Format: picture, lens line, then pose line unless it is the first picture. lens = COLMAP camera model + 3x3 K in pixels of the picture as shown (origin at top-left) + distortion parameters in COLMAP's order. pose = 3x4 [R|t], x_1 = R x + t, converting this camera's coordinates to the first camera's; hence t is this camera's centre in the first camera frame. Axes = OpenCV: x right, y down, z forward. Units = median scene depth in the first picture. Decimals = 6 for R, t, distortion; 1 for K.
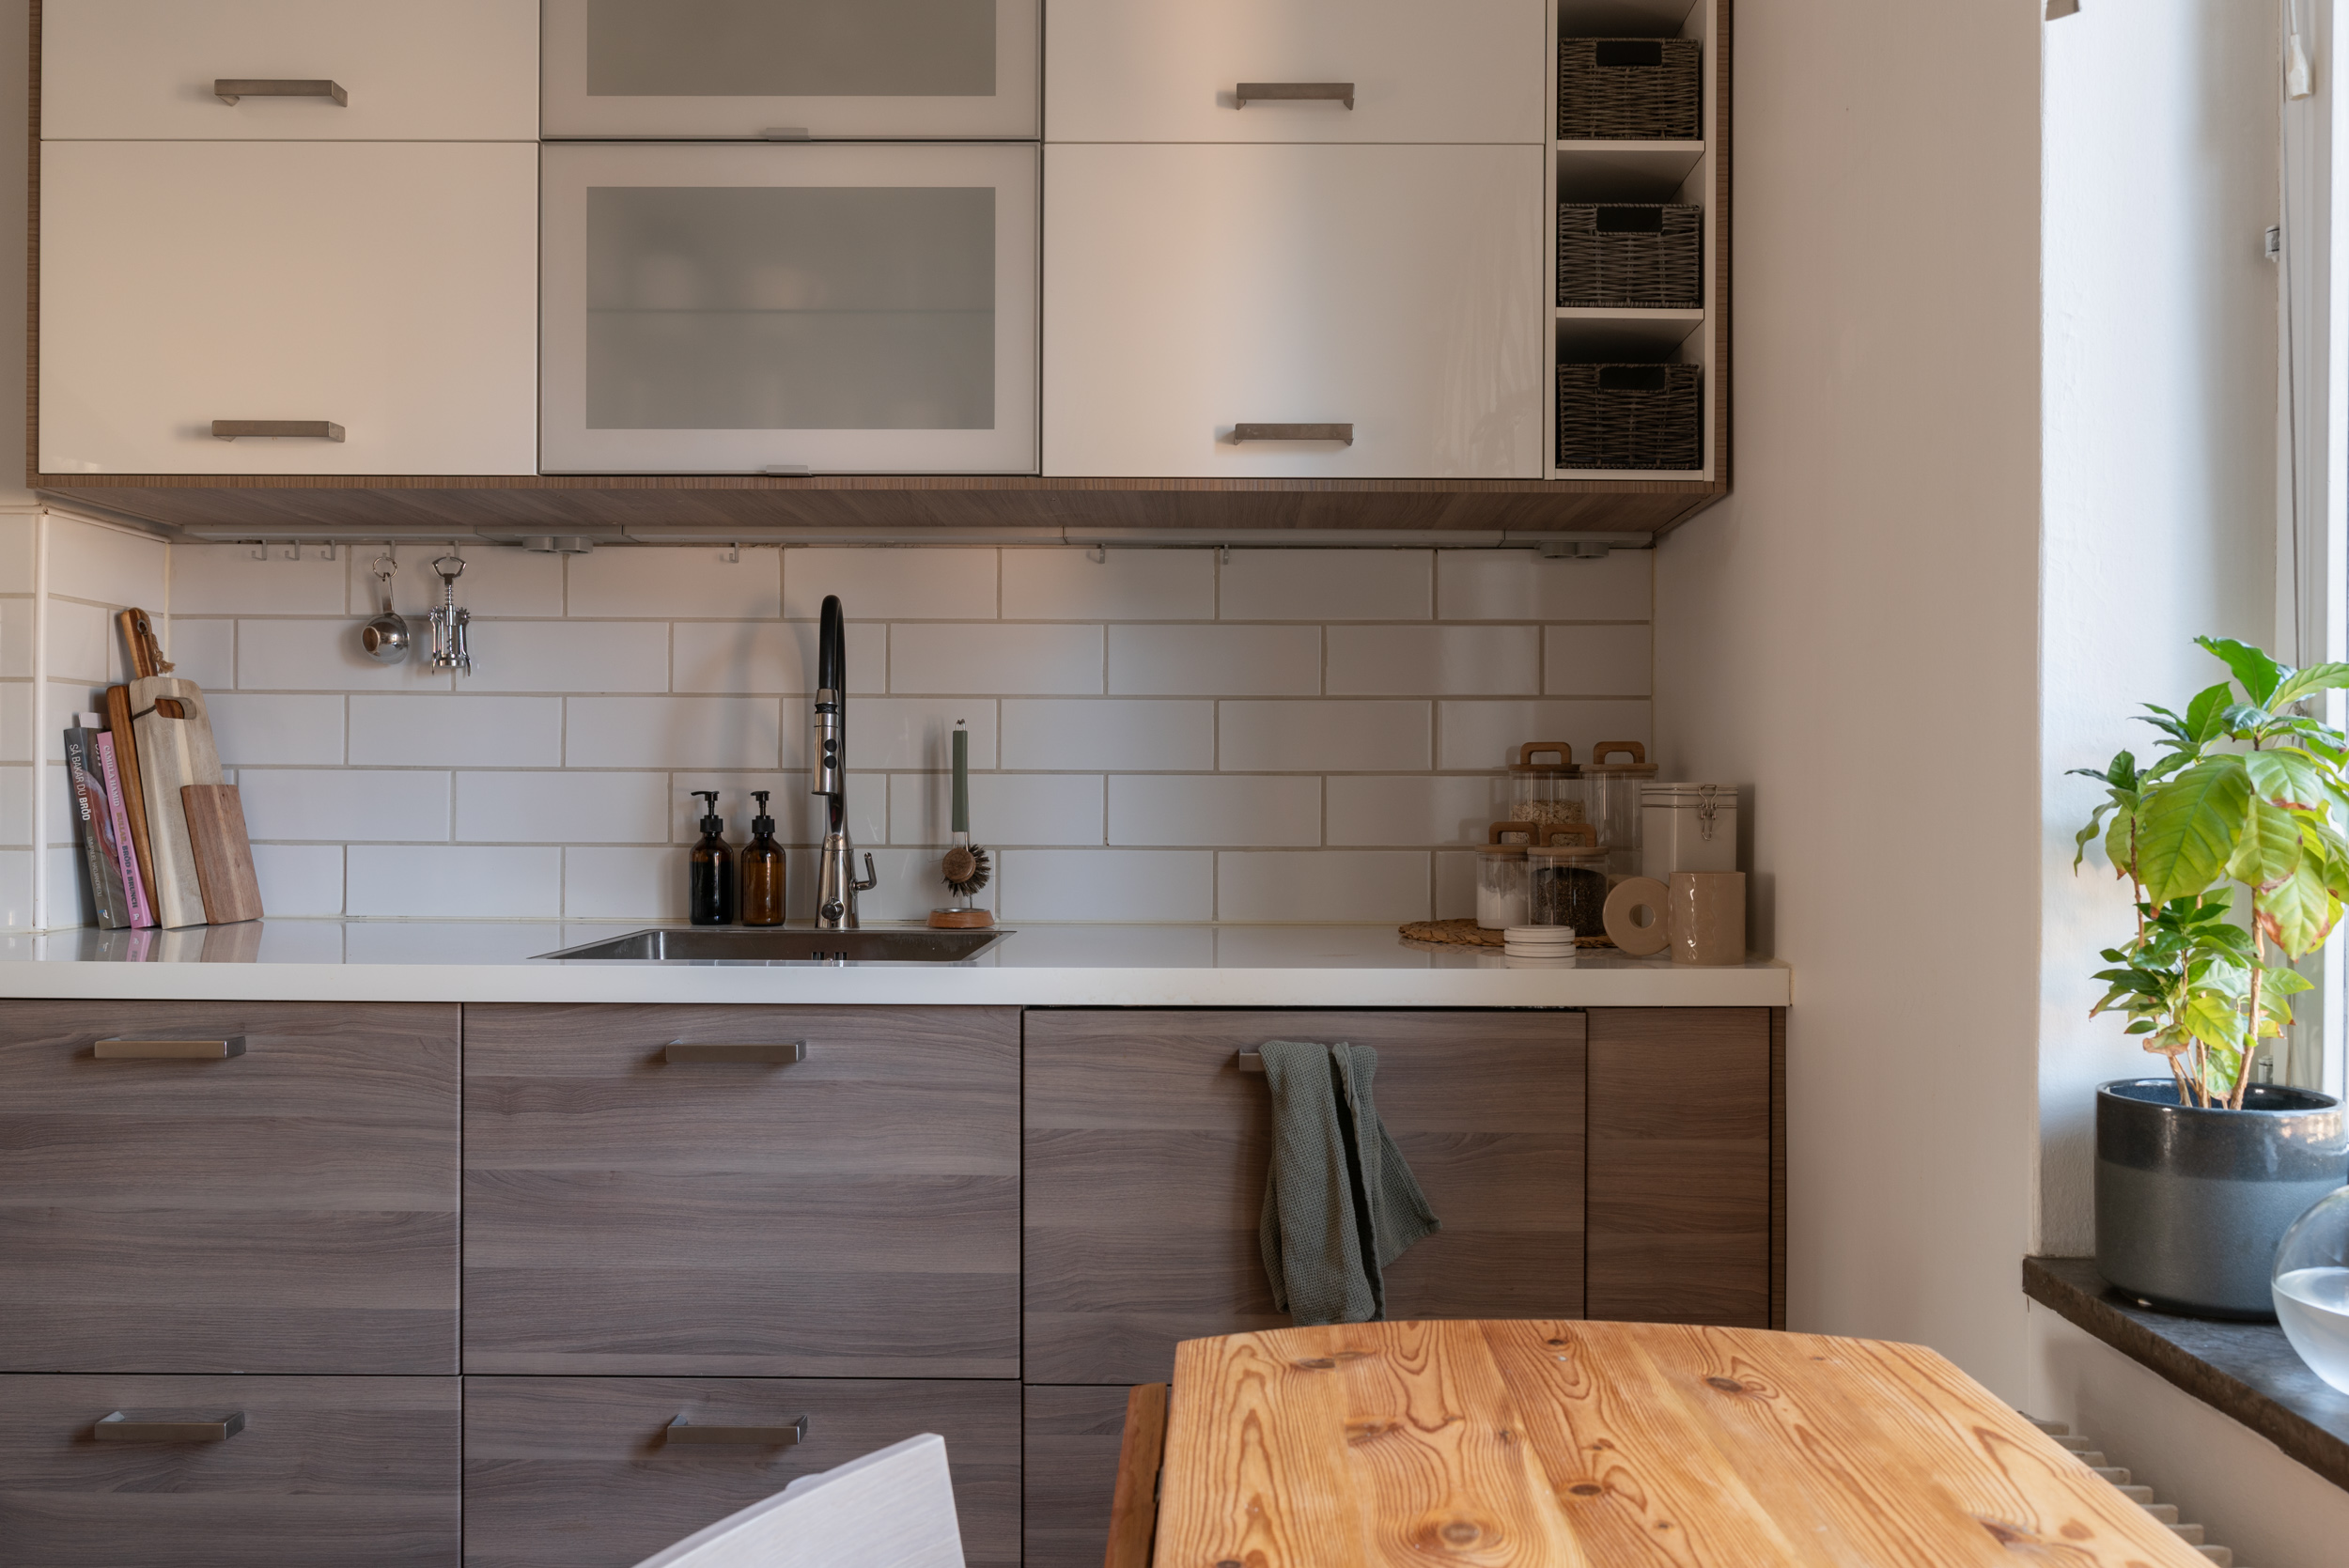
lens RADIAL K [[1795.1, 0, 1179.1], [0, 1795.1, 793.0], [0, 0, 1]] dist [-0.004531, 0.005972]
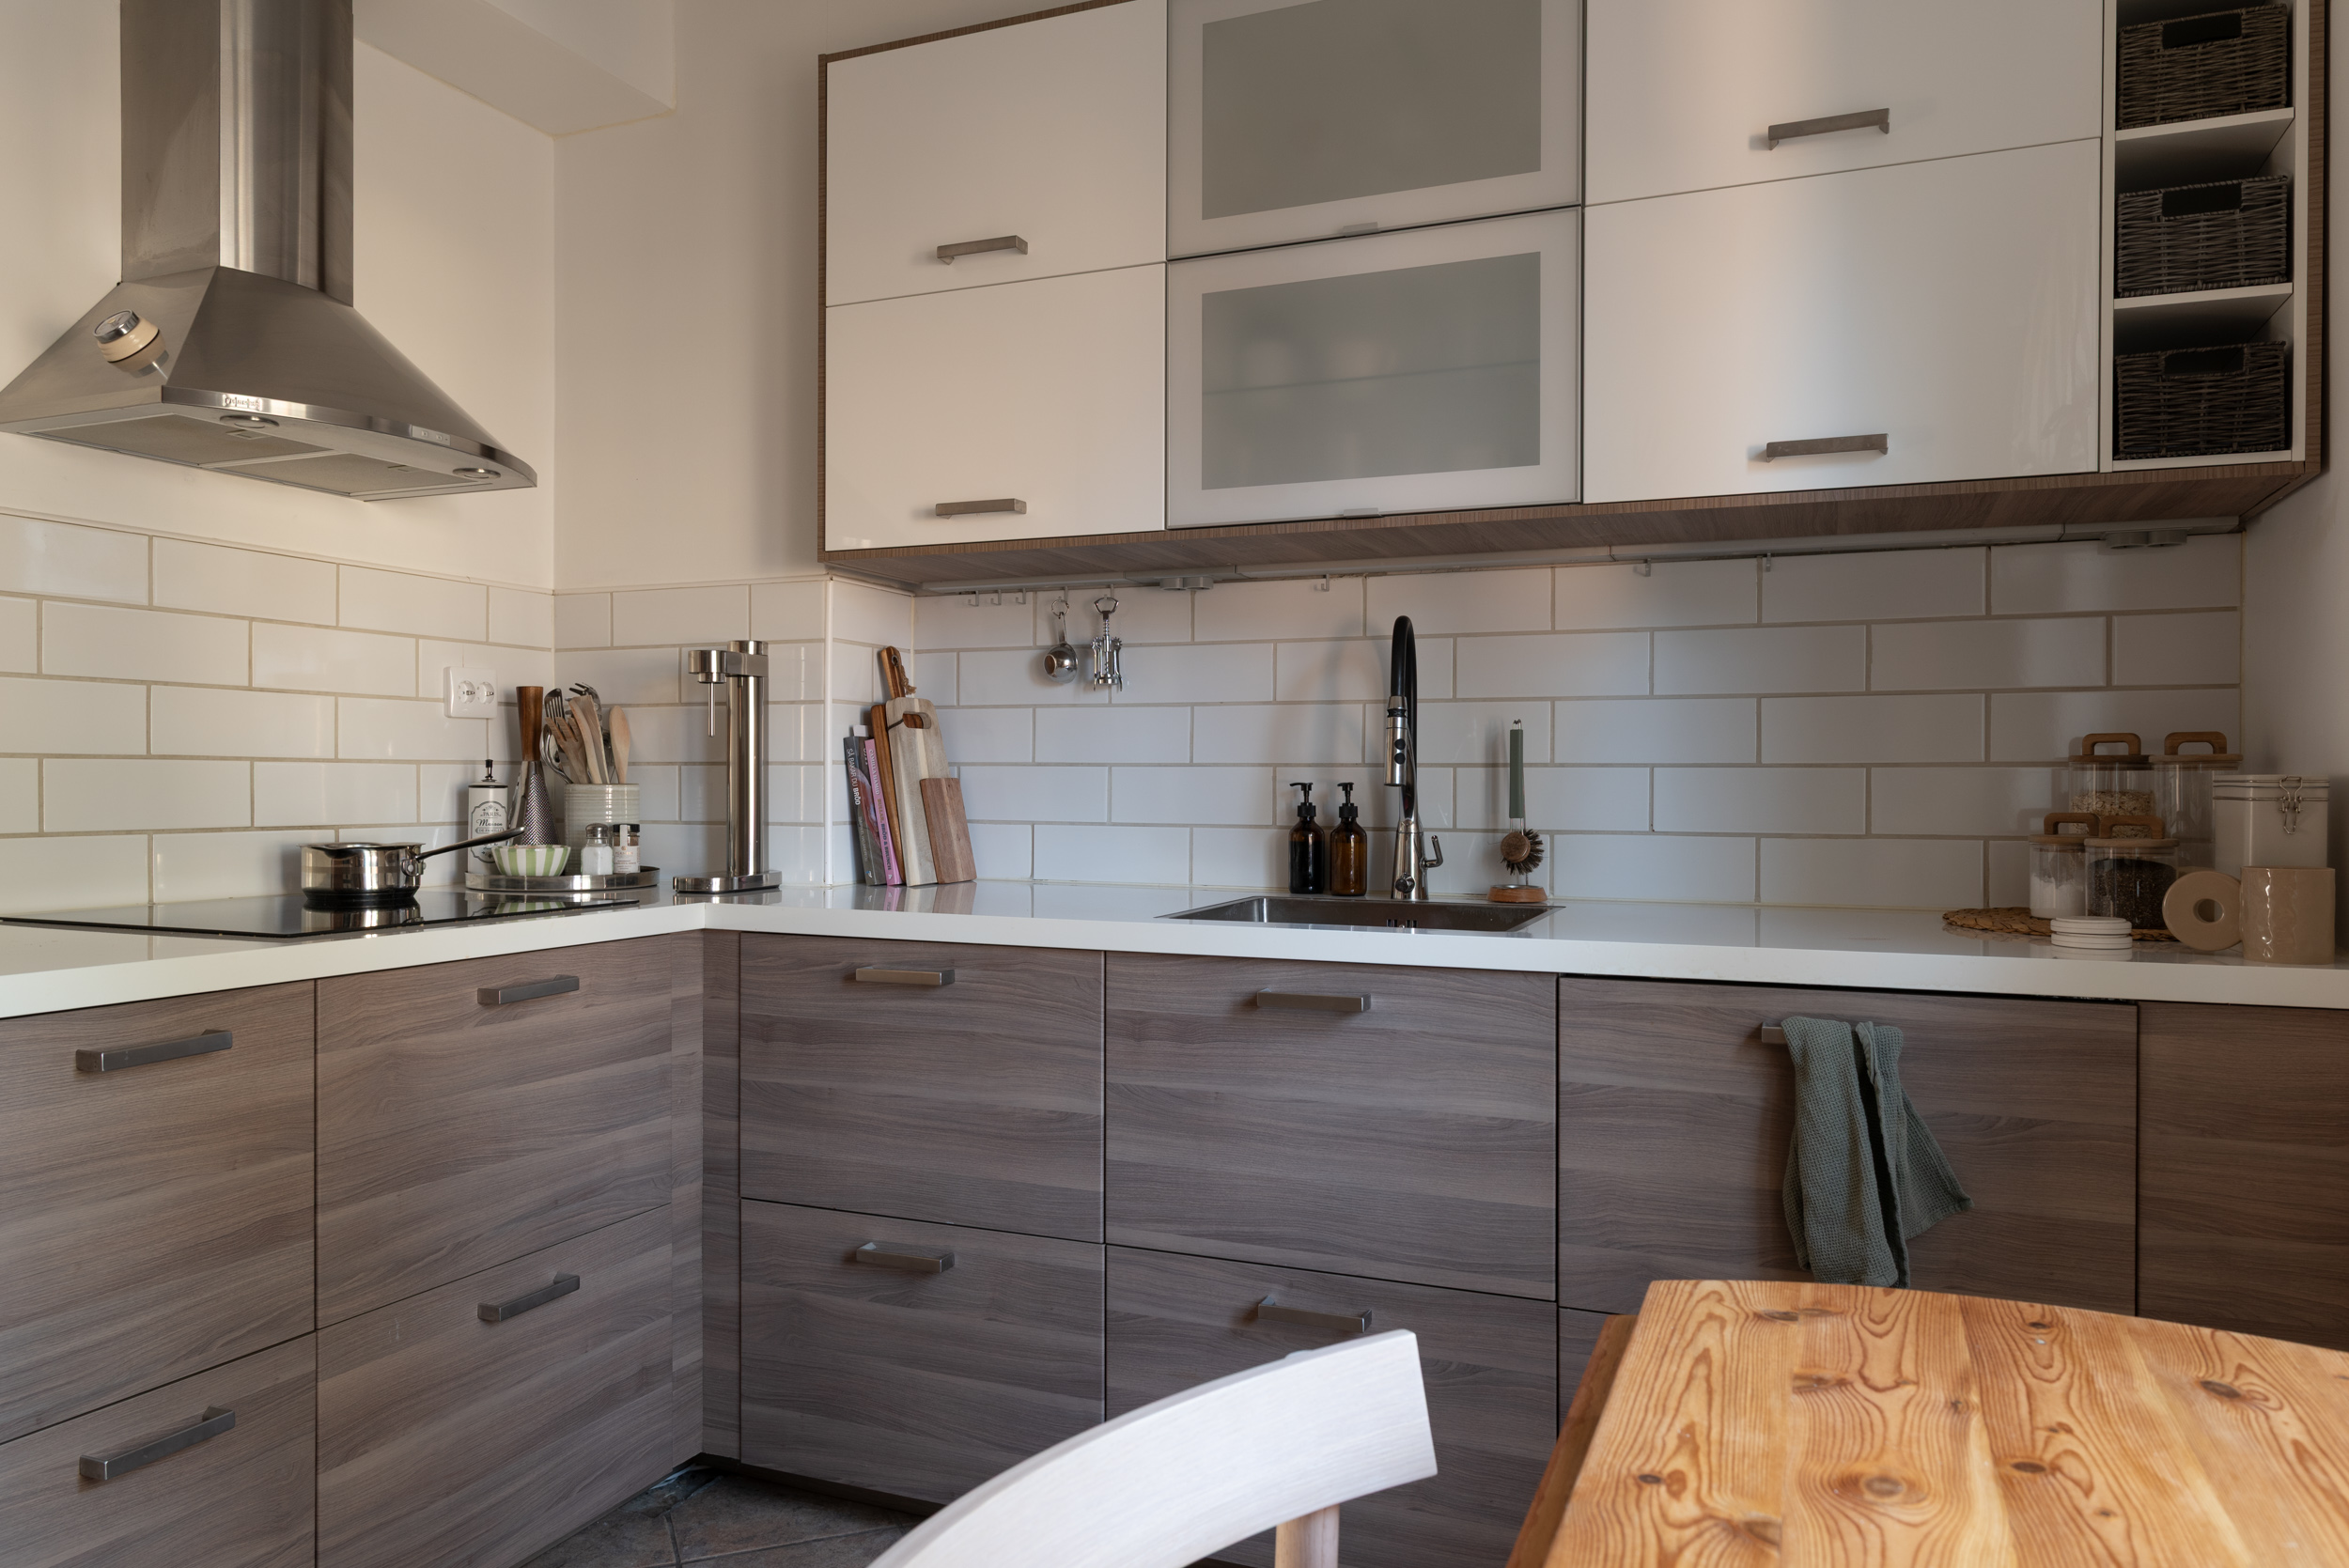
lens RADIAL K [[1559.9, 0, 1140.1], [0, 1559.9, 784.1], [0, 0, 1]] dist [-0.001702, 0.003414]
pose [[0.925659, -0.000374, -0.378360, 0.037086], [0.001640, 0.999994, 0.003024, -0.003954], [0.378356, -0.003420, 0.925654, -0.010899]]
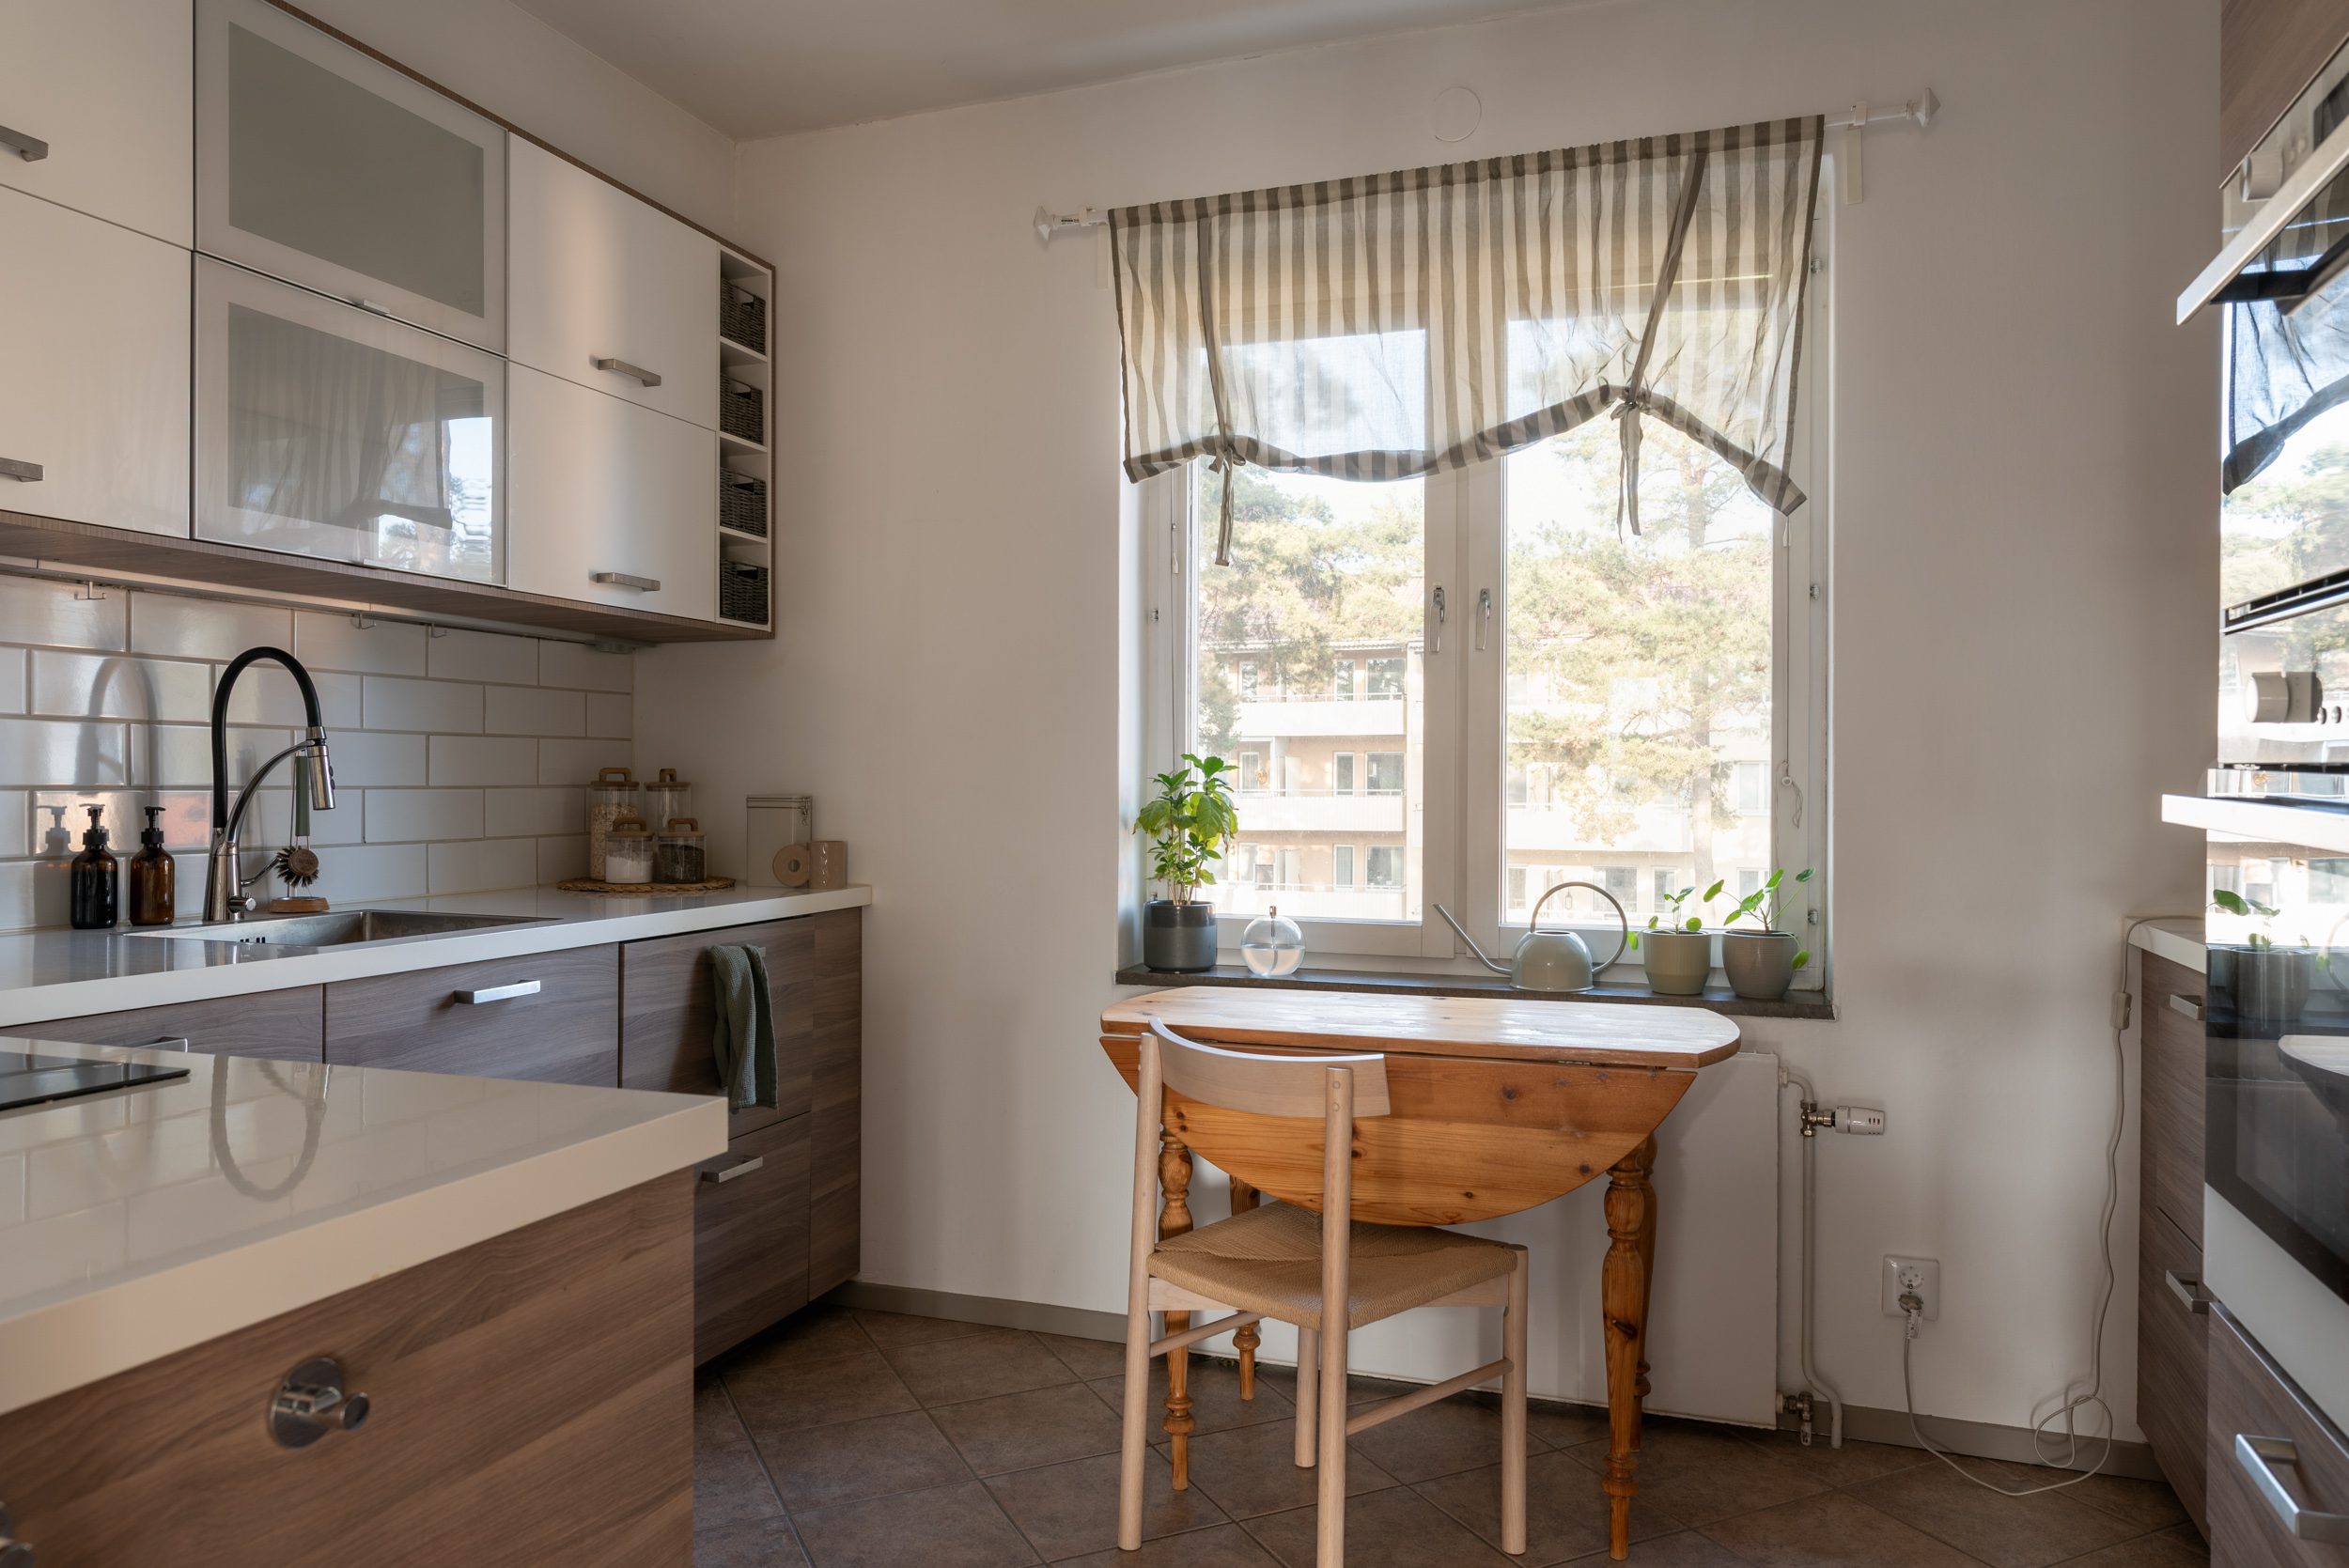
lens RADIAL K [[1579.6, 0, 1125.9], [0, 1579.6, 773.6], [0, 0, 1]] dist [-0.006804, -0.001642]
pose [[0.353556, 0.001121, 0.935413, -1.111351], [-0.004445, 0.999990, 0.000482, -0.029717], [-0.935403, -0.004328, 0.353557, 0.075640]]
